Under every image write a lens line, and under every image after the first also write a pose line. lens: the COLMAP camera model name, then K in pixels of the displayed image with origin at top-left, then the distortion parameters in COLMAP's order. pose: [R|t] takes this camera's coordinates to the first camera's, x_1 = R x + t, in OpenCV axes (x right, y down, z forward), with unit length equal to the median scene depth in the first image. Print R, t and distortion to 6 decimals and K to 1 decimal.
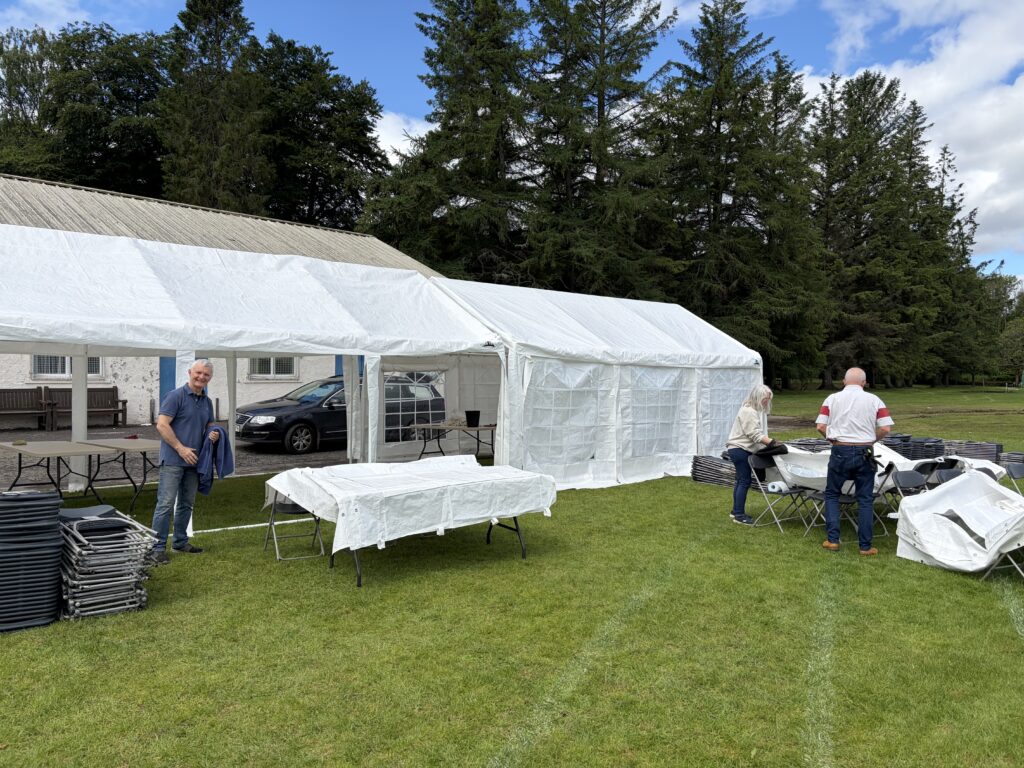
lens RADIAL K [[765.7, 0, 512.0], [0, 765.7, 384.0], [0, 0, 1]] dist [0.111016, -0.136033]
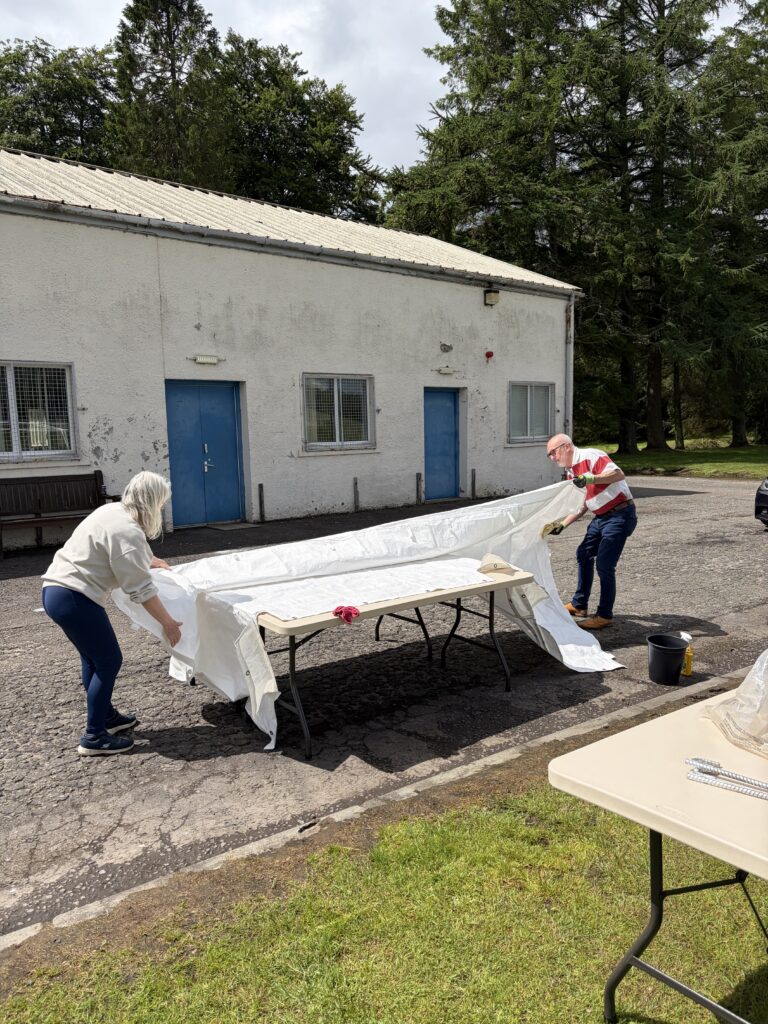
lens RADIAL K [[765.7, 0, 384.0], [0, 765.7, 512.0], [0, 0, 1]] dist [0.111016, -0.136033]
pose [[0.994822, -0.031326, -0.096686, -0.082404], [0.039059, 0.996097, 0.079149, -0.001229], [0.093830, -0.082515, 0.992163, 0.152119]]
